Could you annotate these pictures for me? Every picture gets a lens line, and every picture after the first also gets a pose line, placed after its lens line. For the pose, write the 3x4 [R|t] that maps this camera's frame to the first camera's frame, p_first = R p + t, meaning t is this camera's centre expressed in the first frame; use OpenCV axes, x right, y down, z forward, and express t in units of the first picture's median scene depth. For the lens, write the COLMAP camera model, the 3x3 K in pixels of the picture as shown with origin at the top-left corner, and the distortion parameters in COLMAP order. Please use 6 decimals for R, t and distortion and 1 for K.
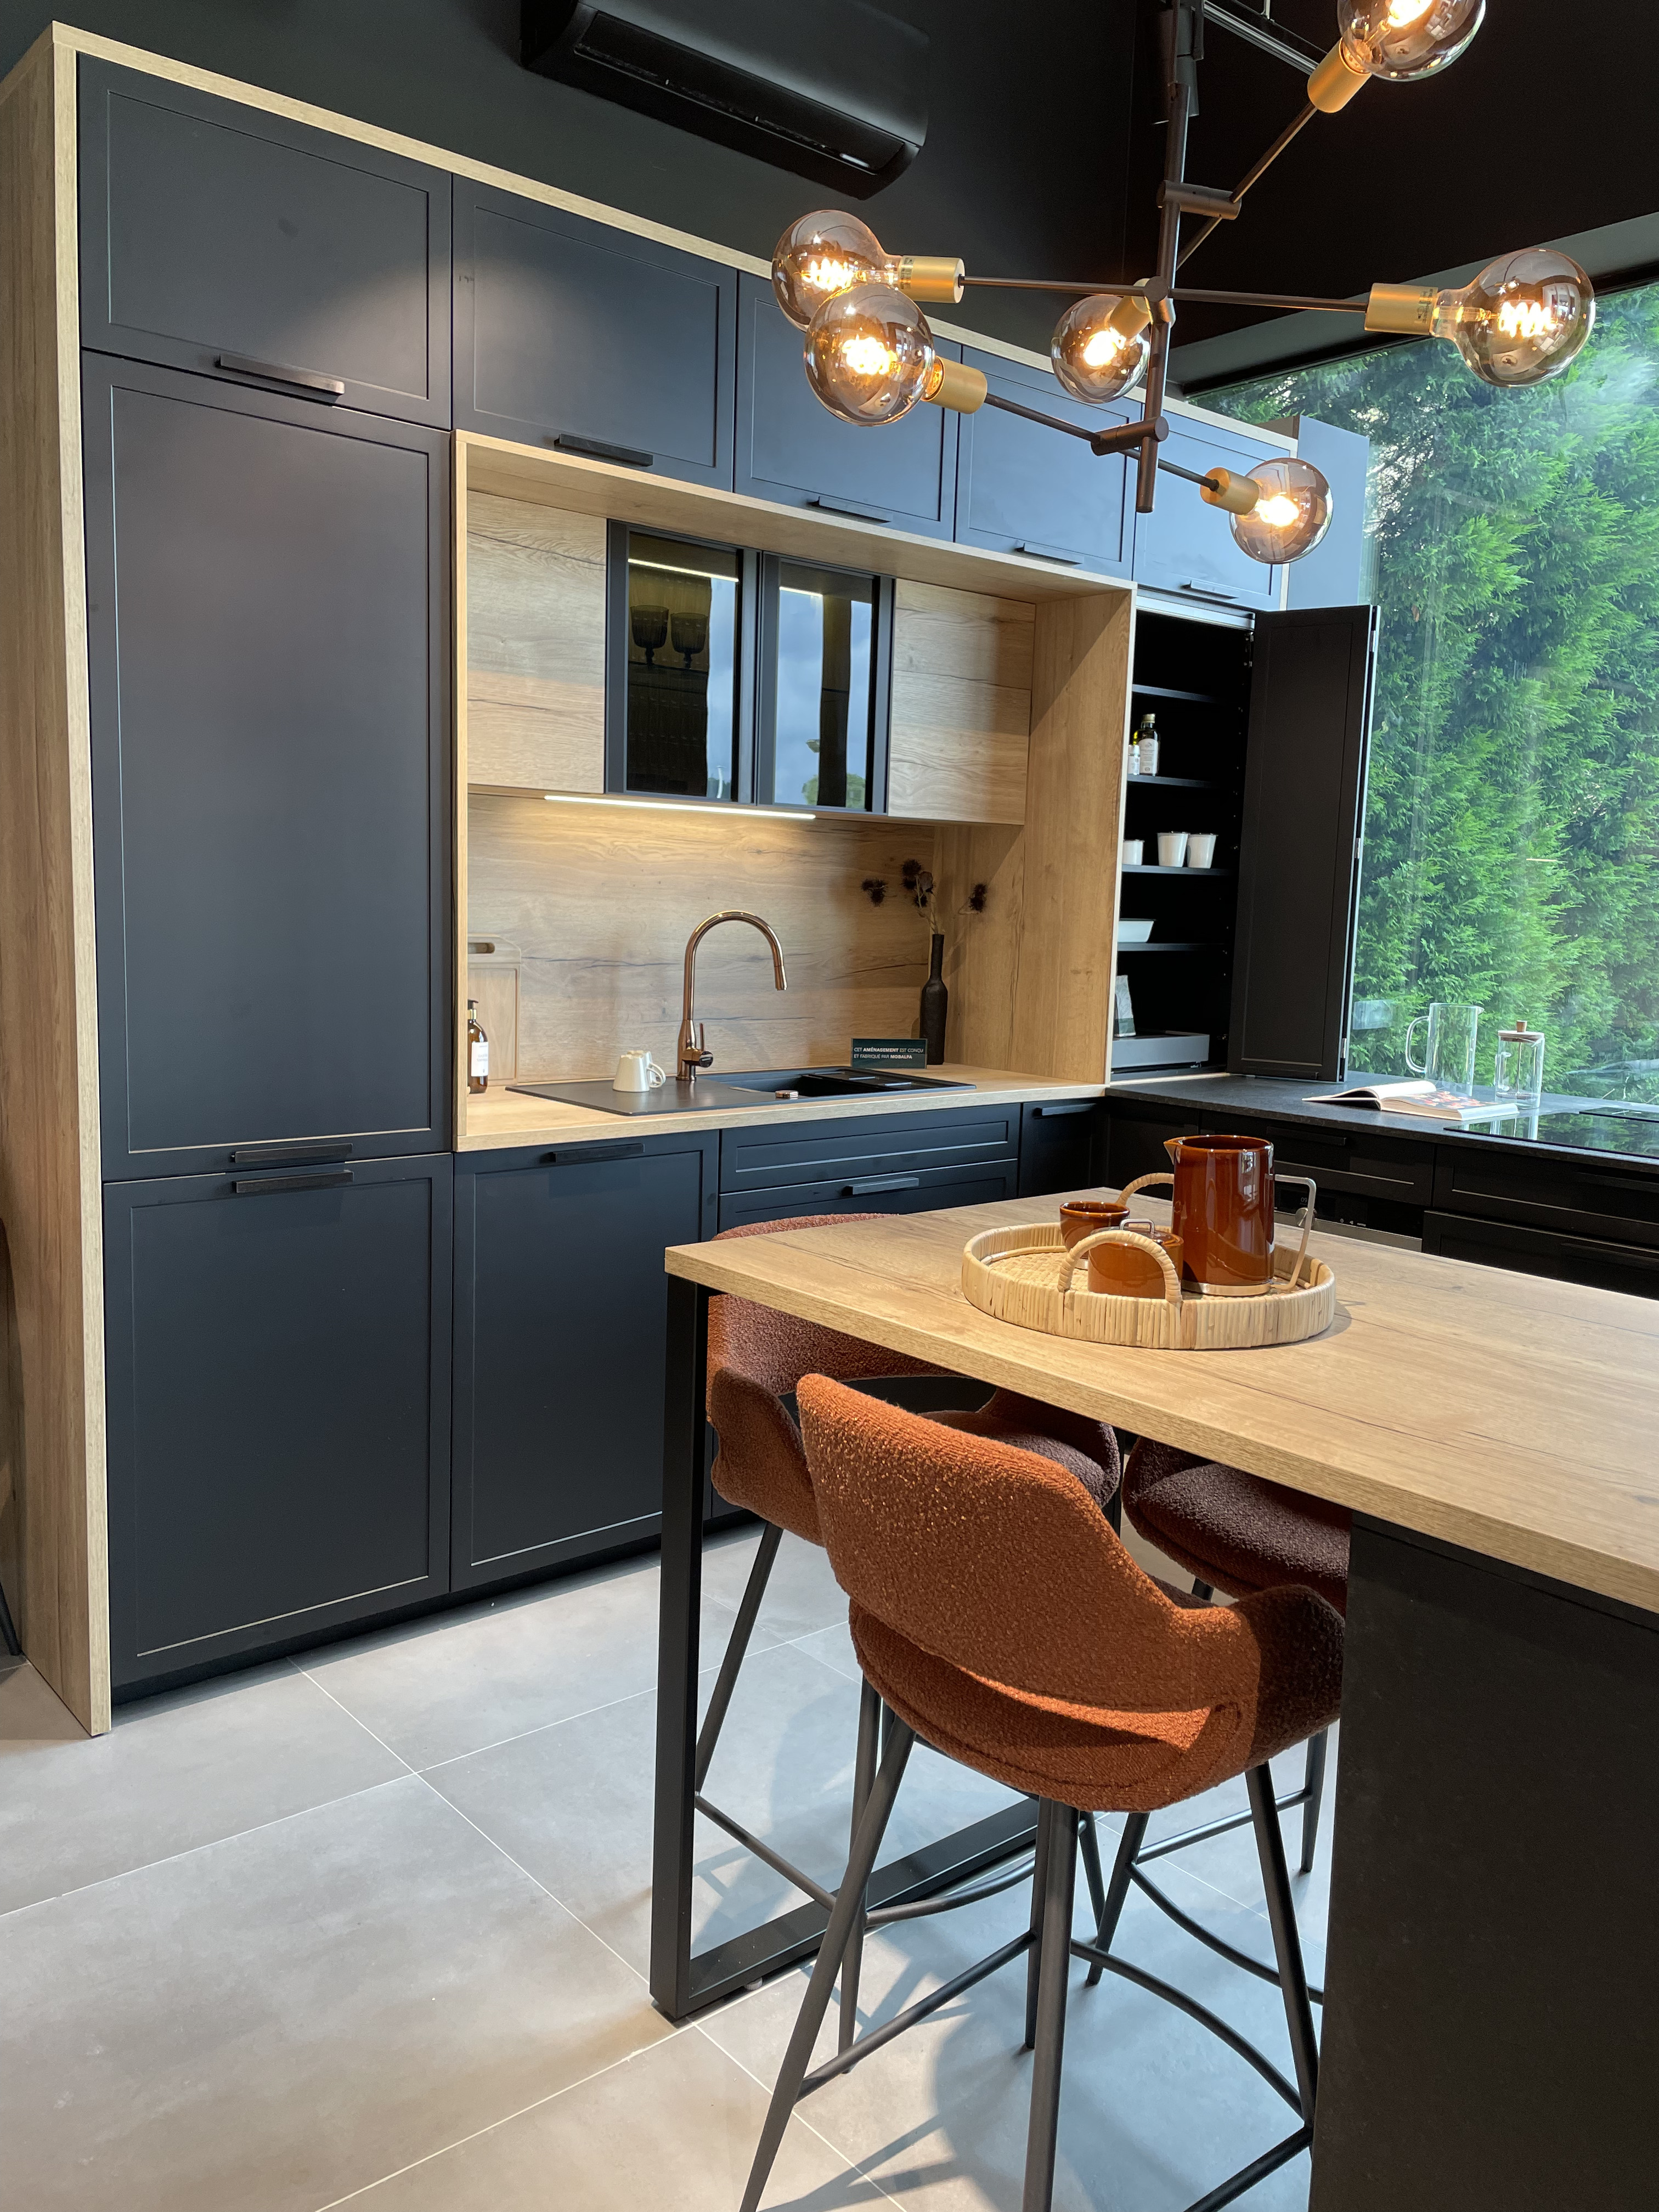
lens RADIAL K [[1681.6, 0, 847.2], [0, 1681.6, 1103.7], [0, 0, 1]] dist [0.072731, -0.105938]
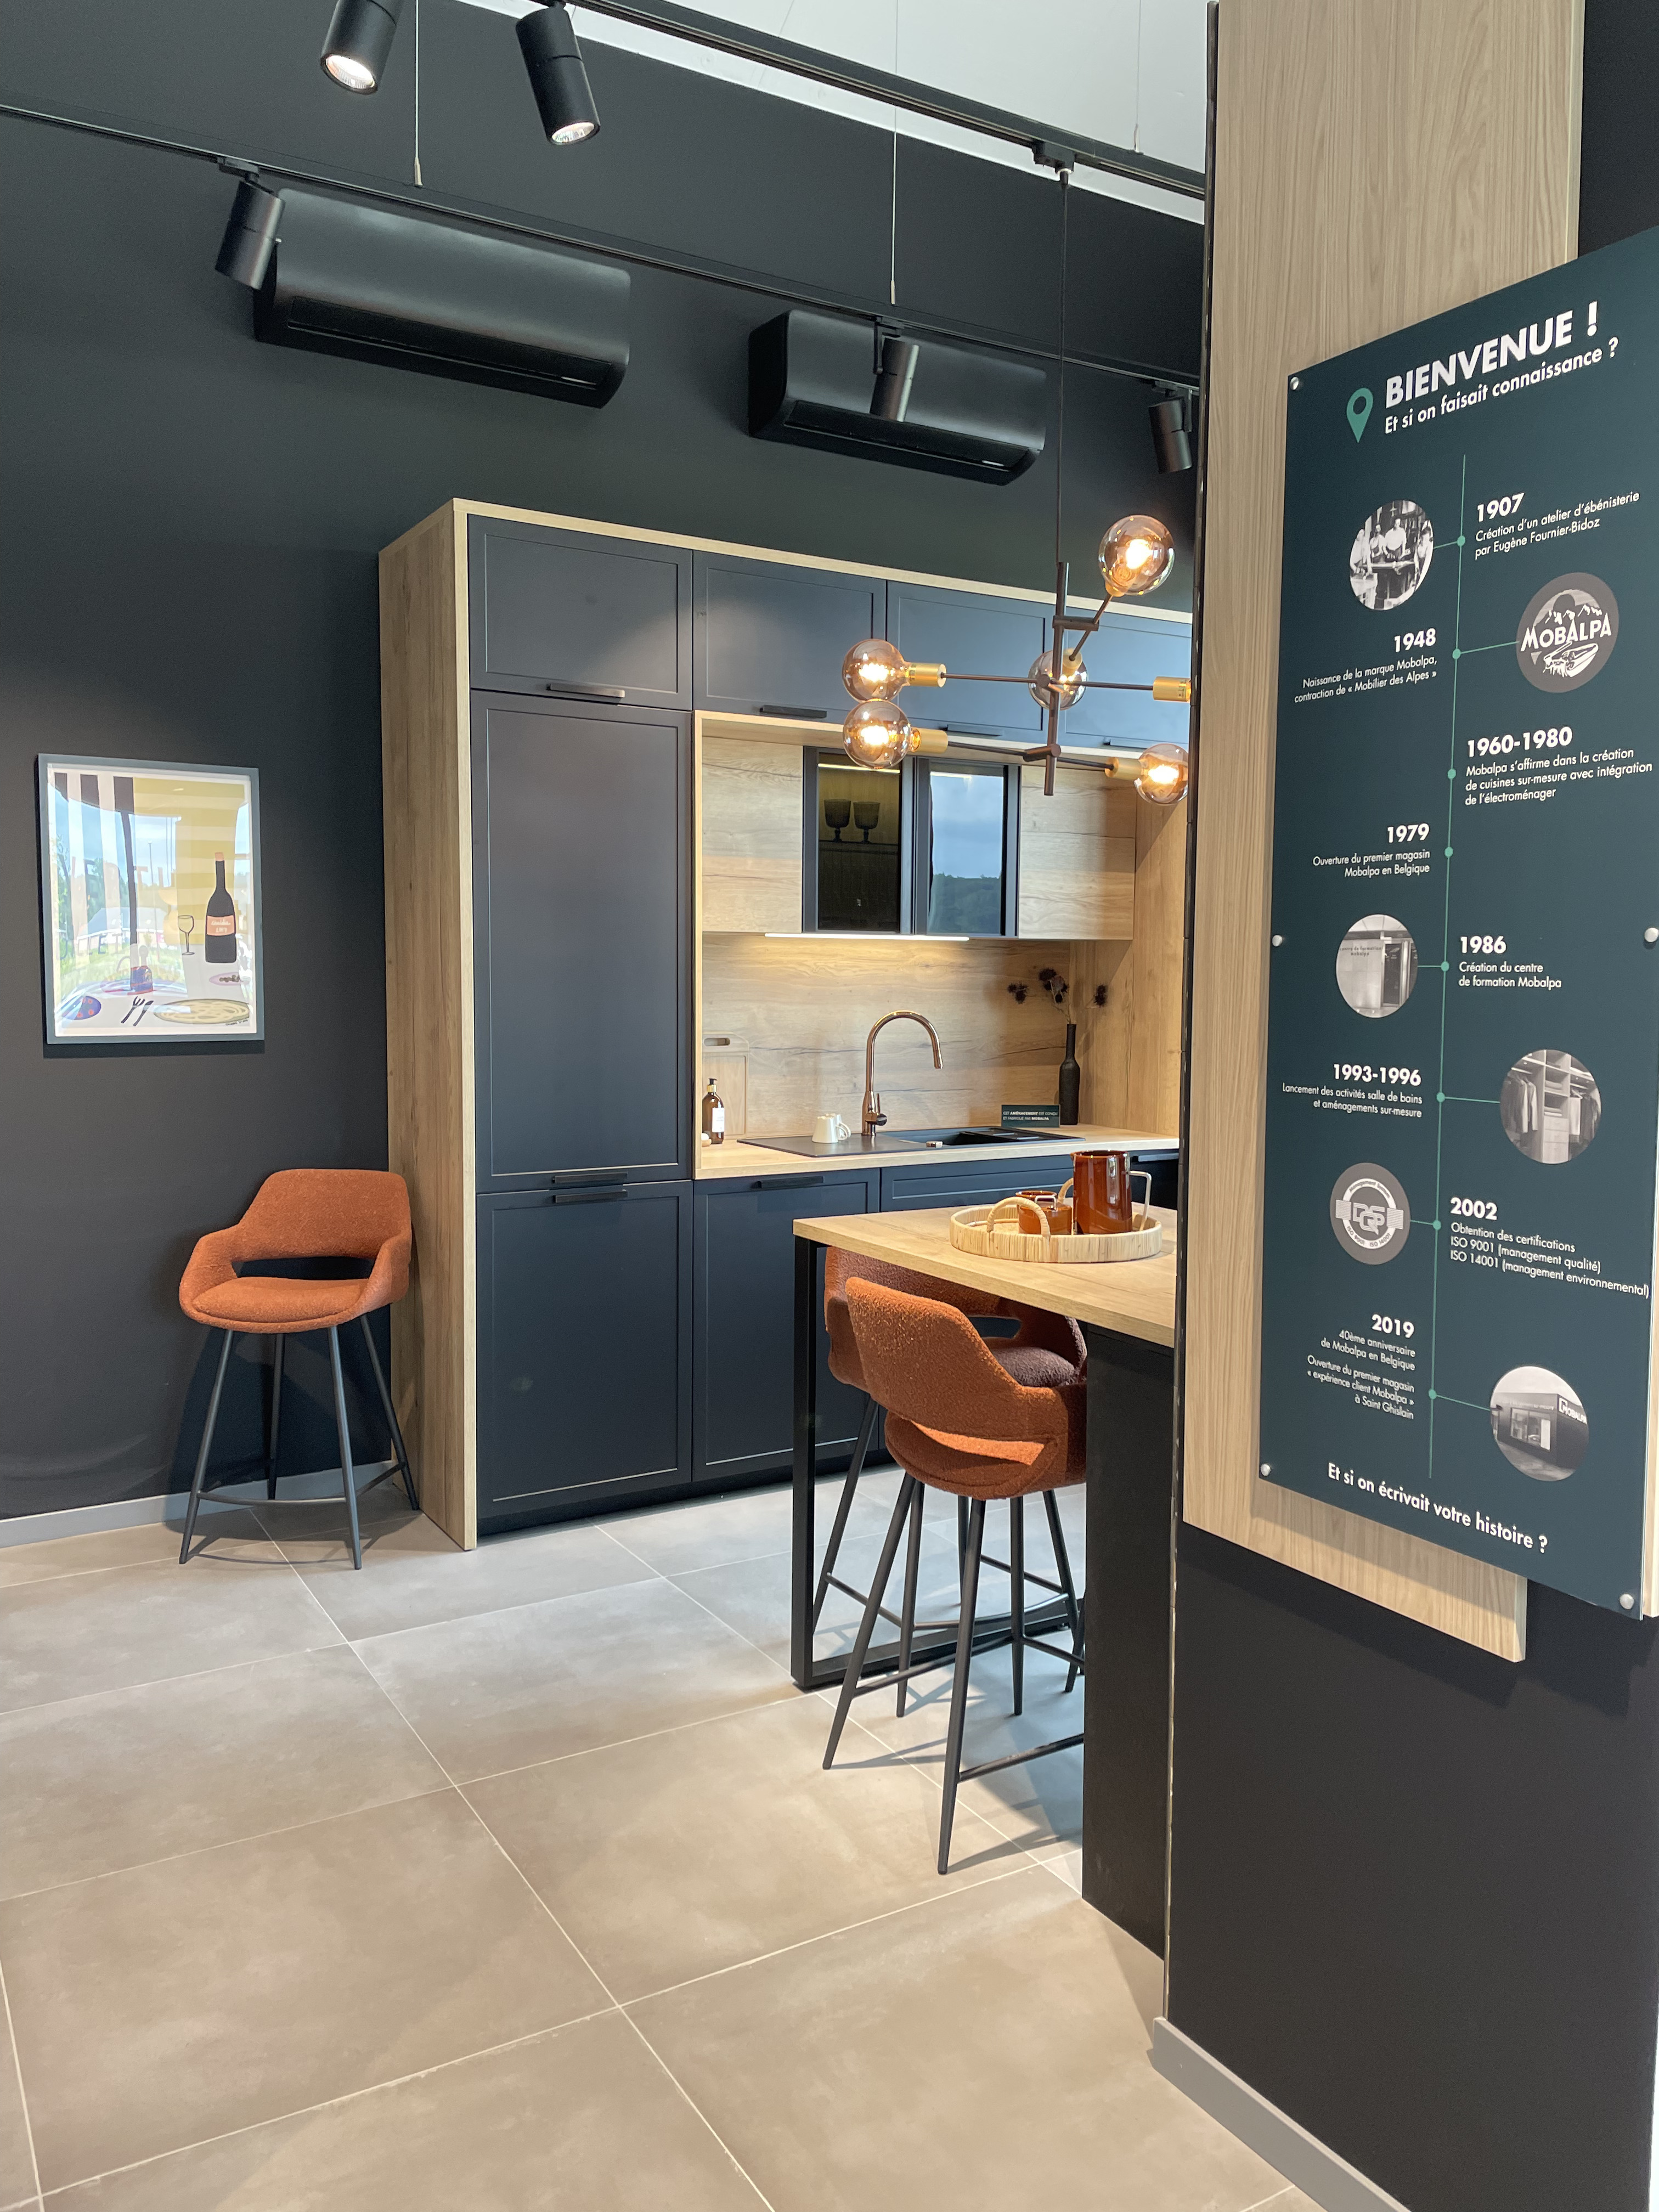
lens RADIAL K [[1681.6, 0, 843.0], [0, 1681.6, 1106.2], [0, 0, 1]] dist [0.072731, -0.105938]
pose [[0.984393, -0.008151, -0.175793, 0.135010], [0.000061, 0.998943, -0.045972, 0.027231], [0.175982, 0.045244, 0.983353, -0.376010]]
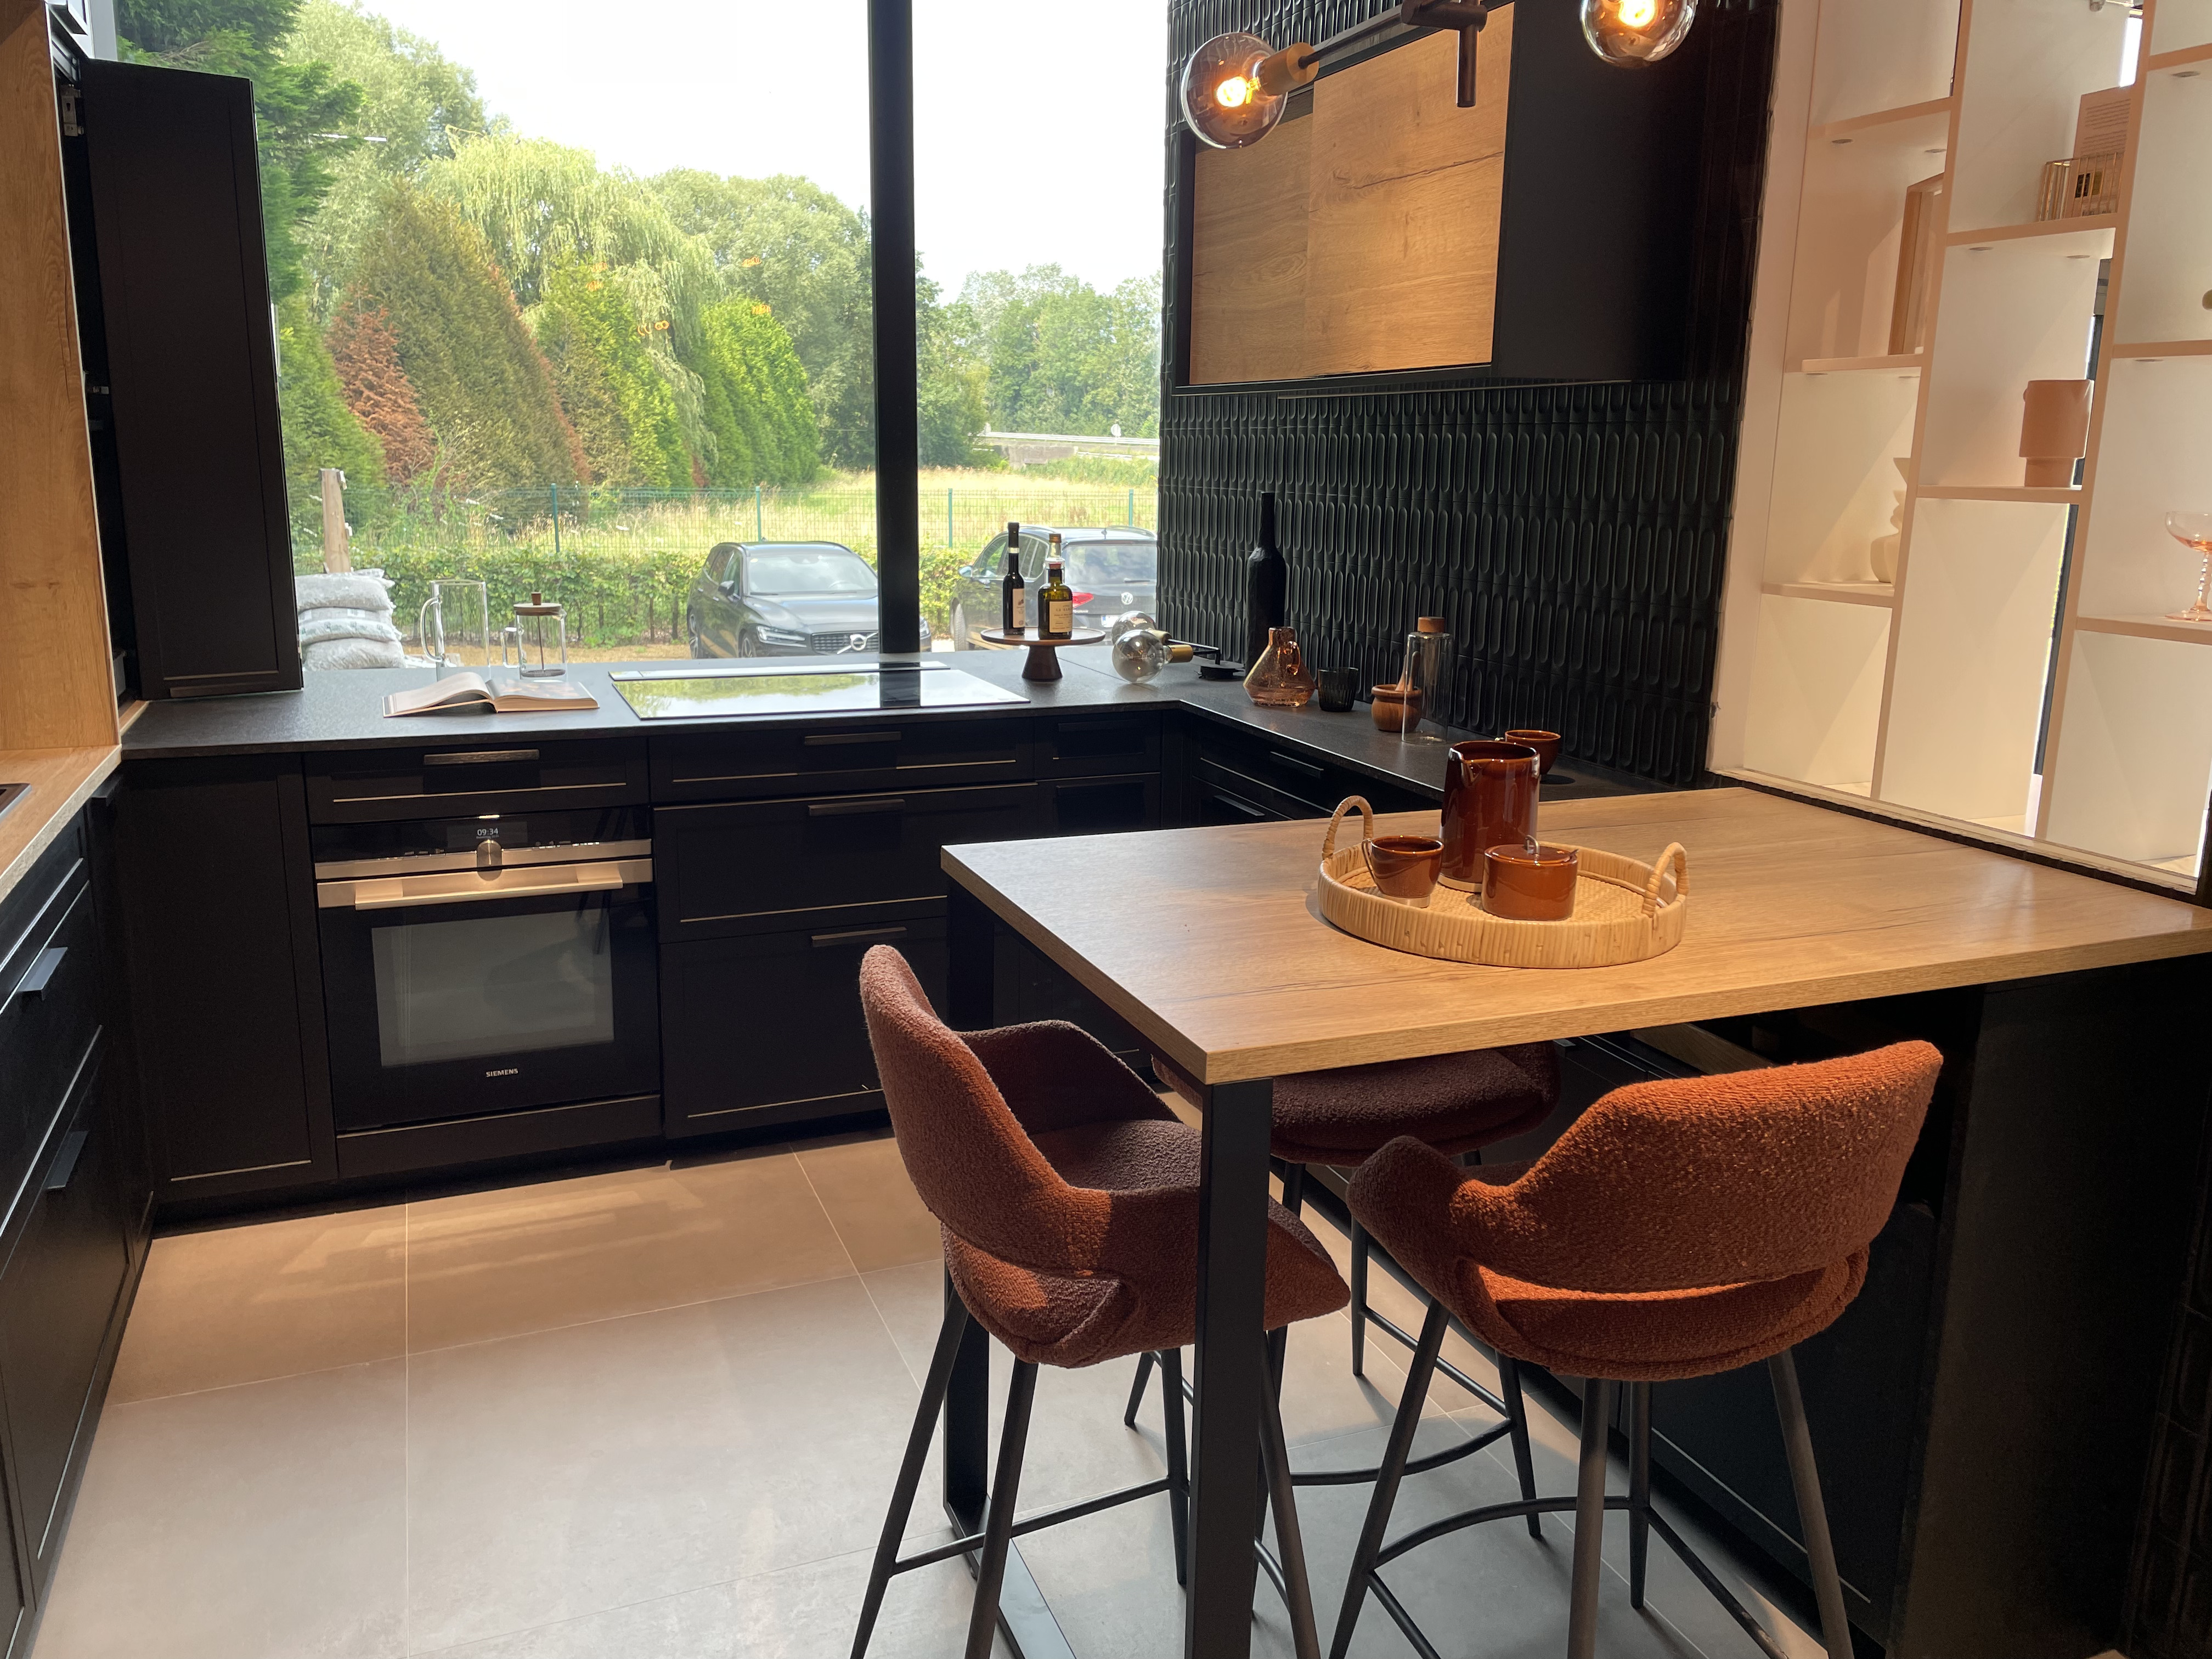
lens RADIAL K [[1681.6, 0, 1062.8], [0, 1681.6, 807.5], [0, 0, 1]] dist [0.072731, -0.105938]
pose [[0.316820, -0.221160, 0.922341, -0.430834], [0.113537, 0.974286, 0.194616, -0.090277], [-0.941666, 0.043061, 0.333783, 0.468053]]
